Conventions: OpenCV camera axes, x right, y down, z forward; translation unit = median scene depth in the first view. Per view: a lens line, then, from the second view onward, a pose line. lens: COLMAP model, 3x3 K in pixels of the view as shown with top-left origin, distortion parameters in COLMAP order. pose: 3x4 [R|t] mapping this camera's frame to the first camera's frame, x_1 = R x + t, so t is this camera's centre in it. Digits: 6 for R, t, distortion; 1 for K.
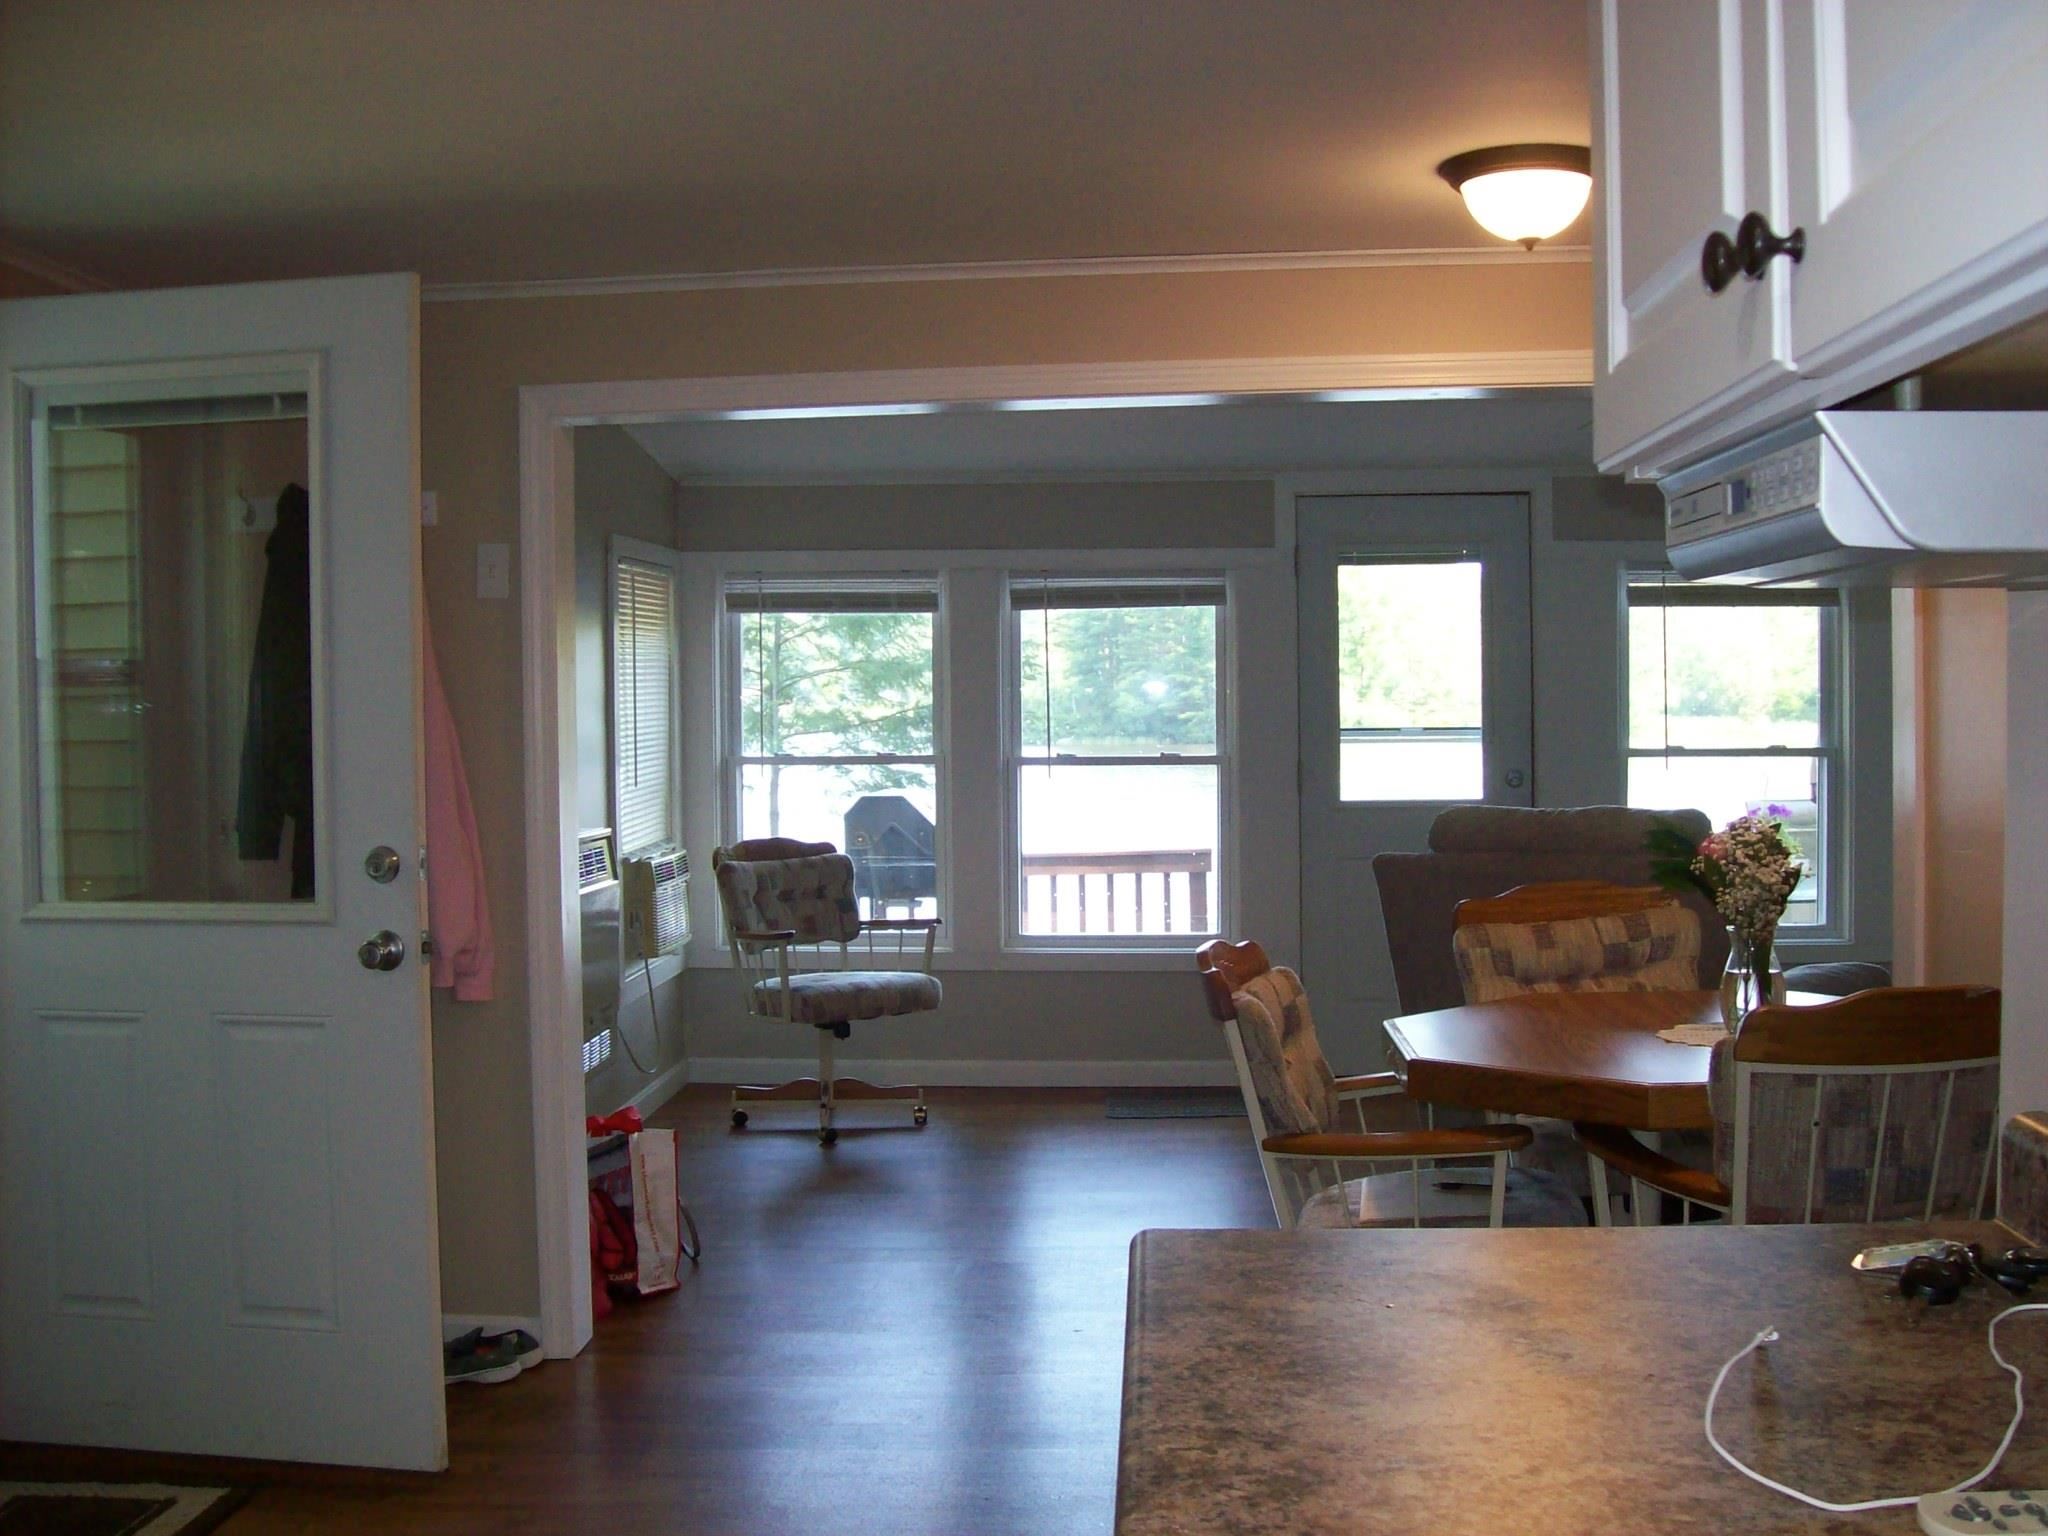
lens RADIAL K [[2188.8, 0, 1024.0], [0, 2188.8, 768.0], [0, 0, 1]] dist [-0.112117, 0.022960]
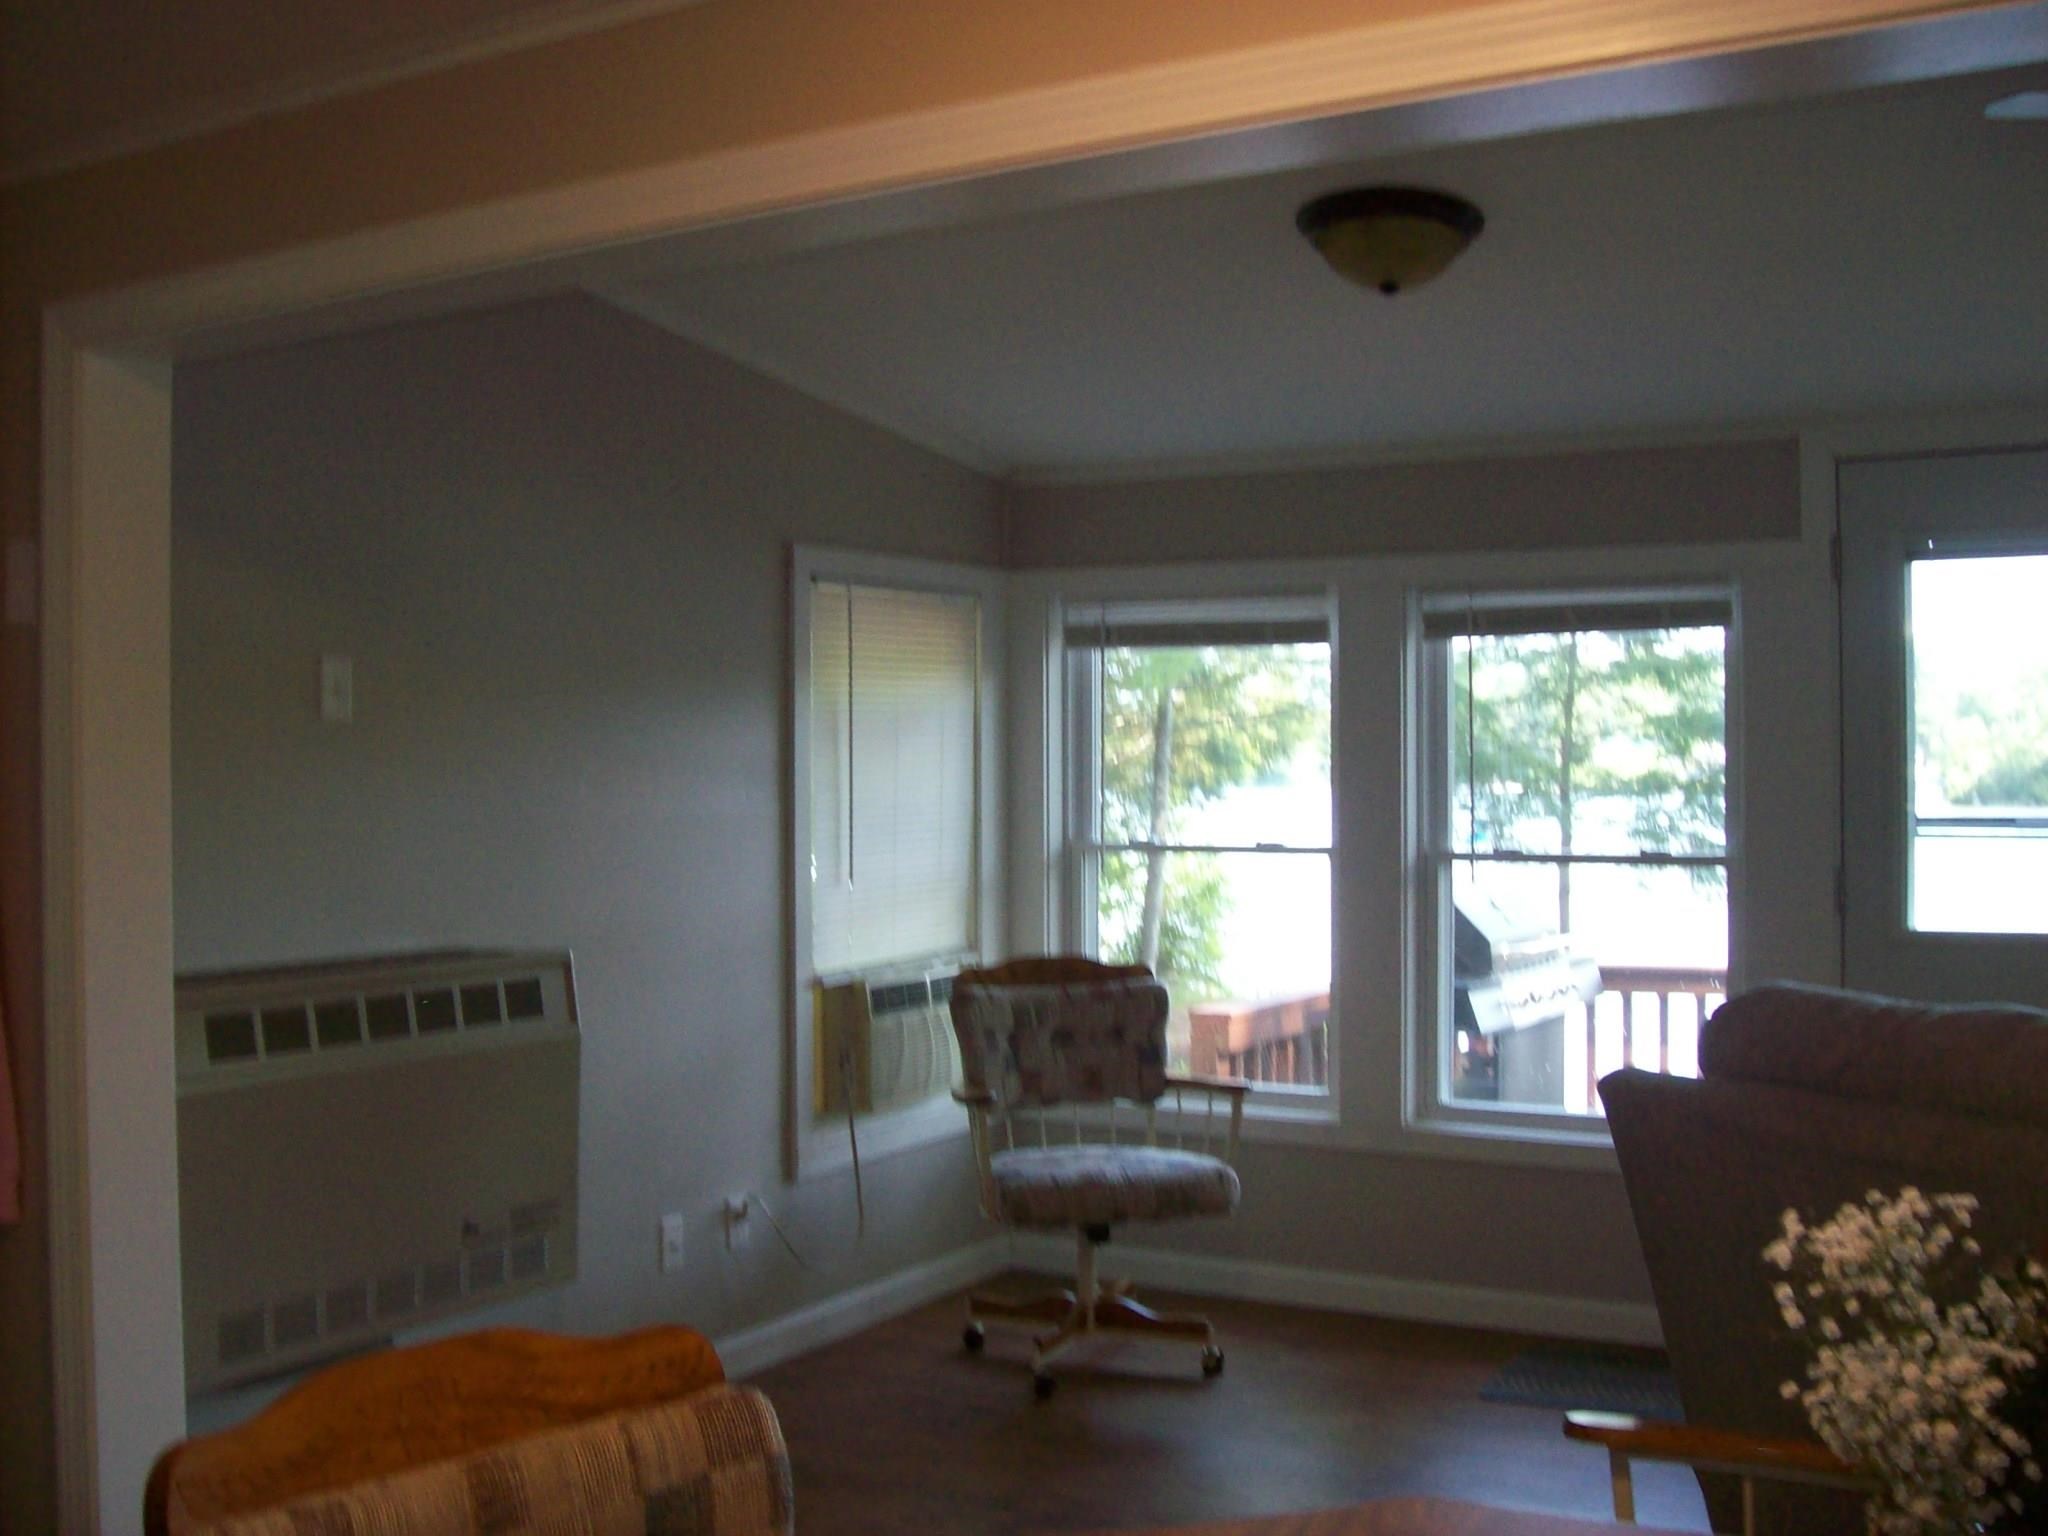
lens RADIAL K [[2188.8, 0, 1024.0], [0, 2188.8, 768.0], [0, 0, 1]] dist [-0.112117, 0.022960]
pose [[0.894093, 0.011753, -0.447727, 0.199159], [-0.009651, 0.999929, 0.006975, -0.035540], [0.447777, -0.001915, 0.894143, 0.323158]]
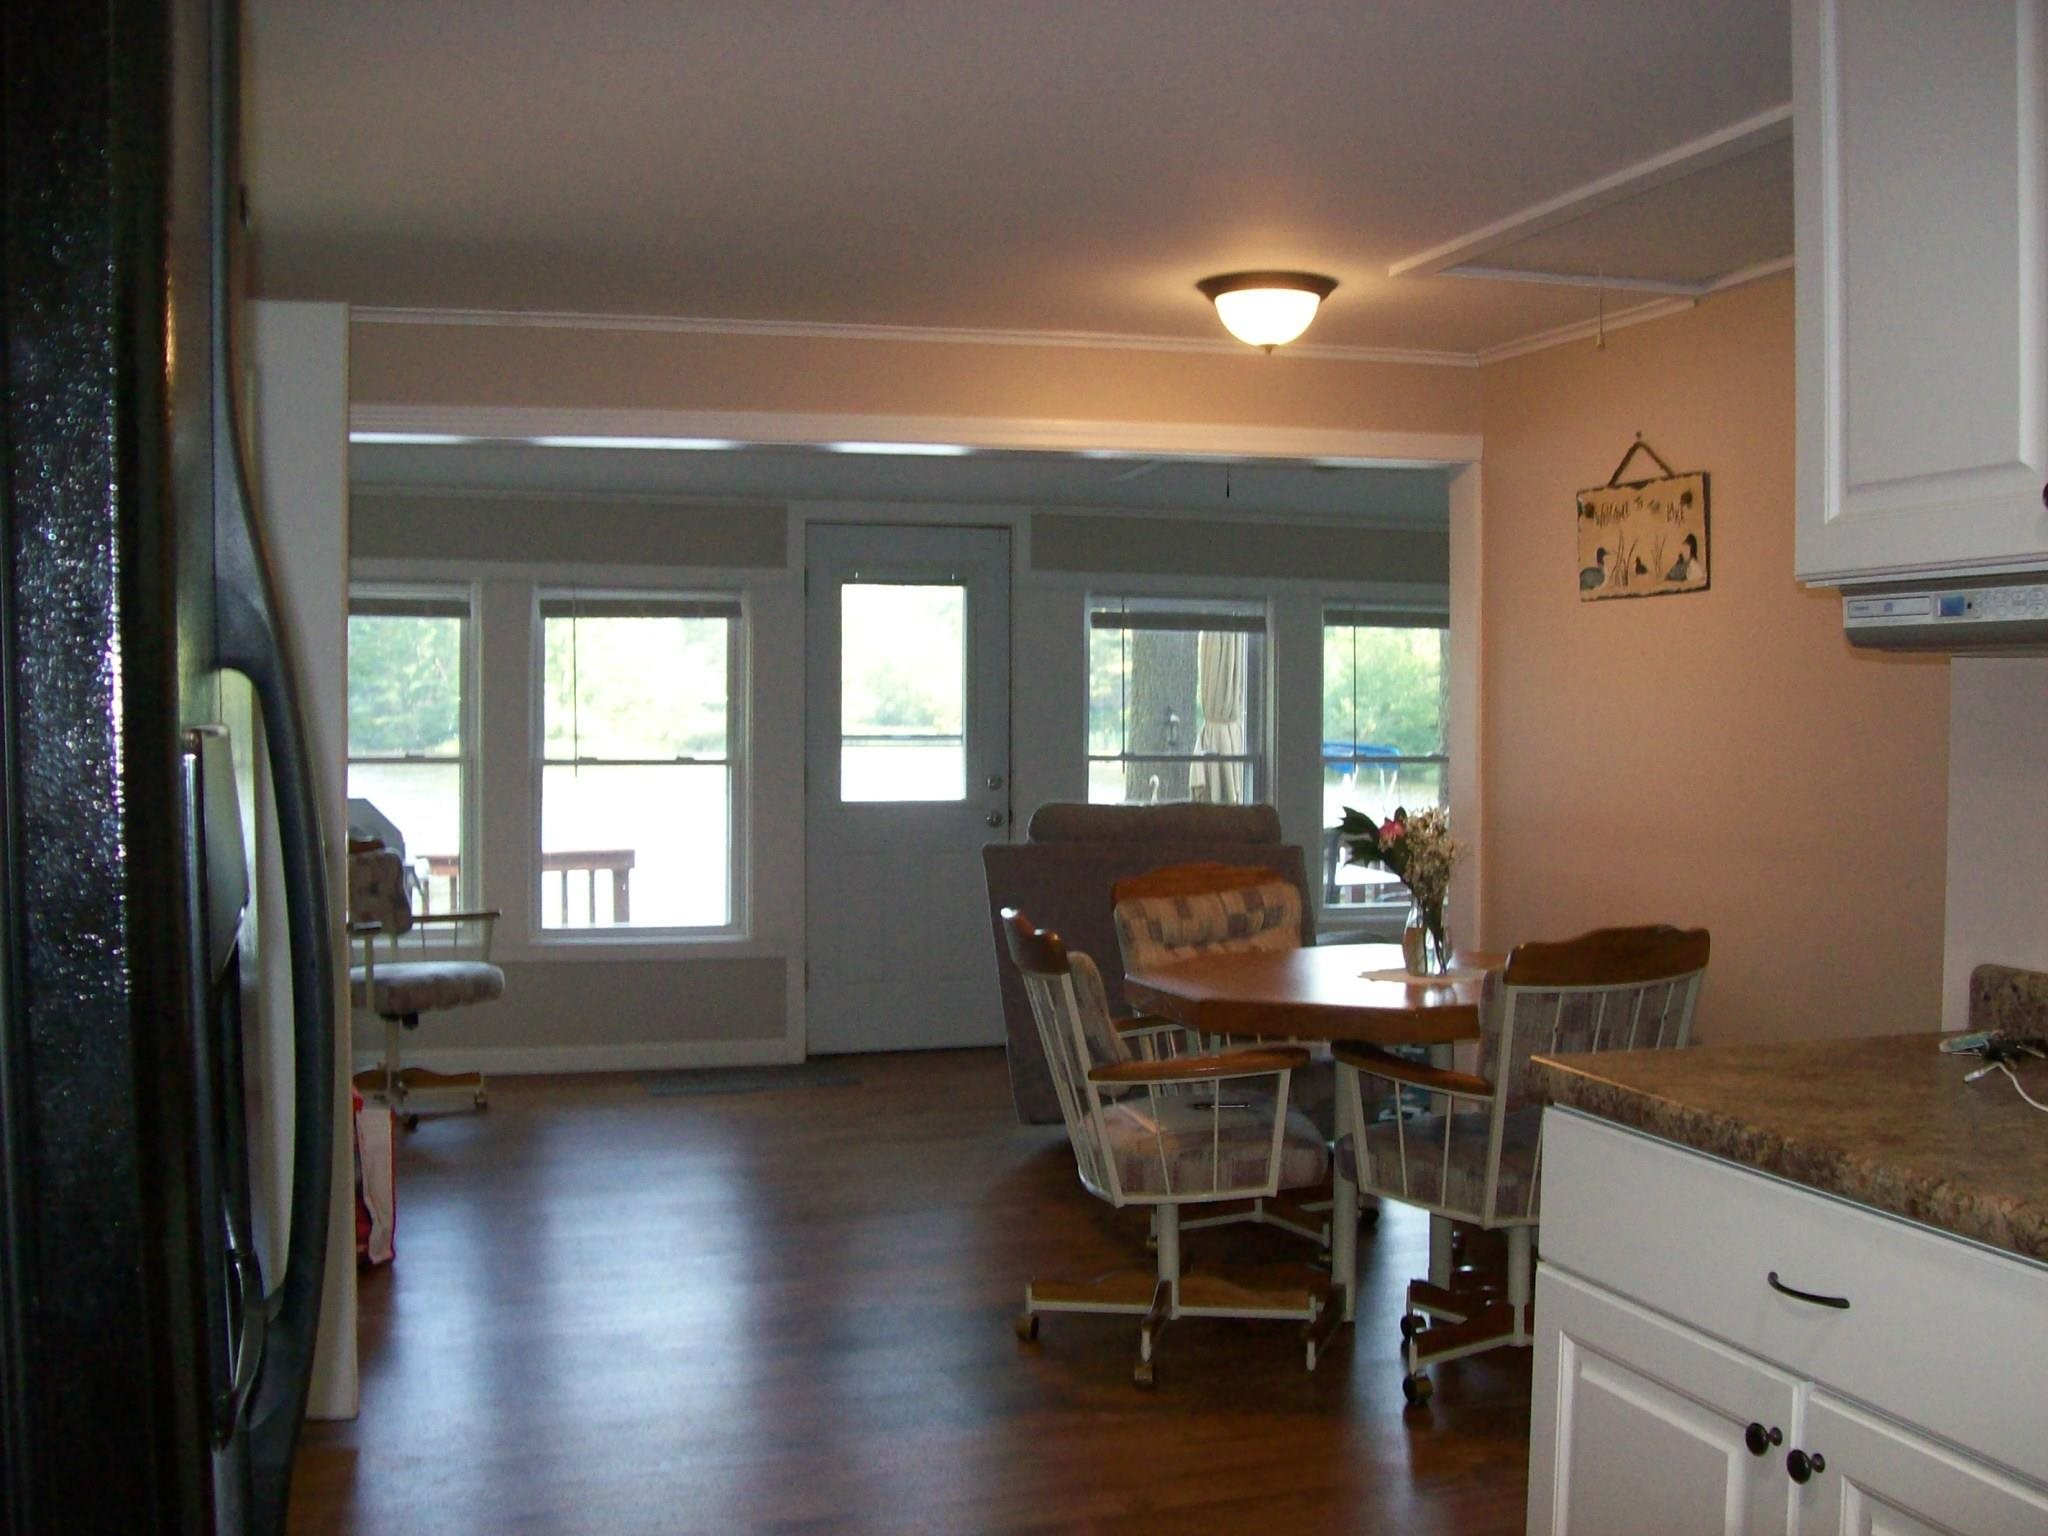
lens RADIAL K [[2188.8, 0, 1024.0], [0, 2188.8, 768.0], [0, 0, 1]] dist [-0.112117, 0.022960]
pose [[0.932942, 0.005558, 0.359983, -0.169193], [-0.004329, 0.999982, -0.004220, 0.002943], [-0.360000, 0.002378, 0.932949, -0.060572]]
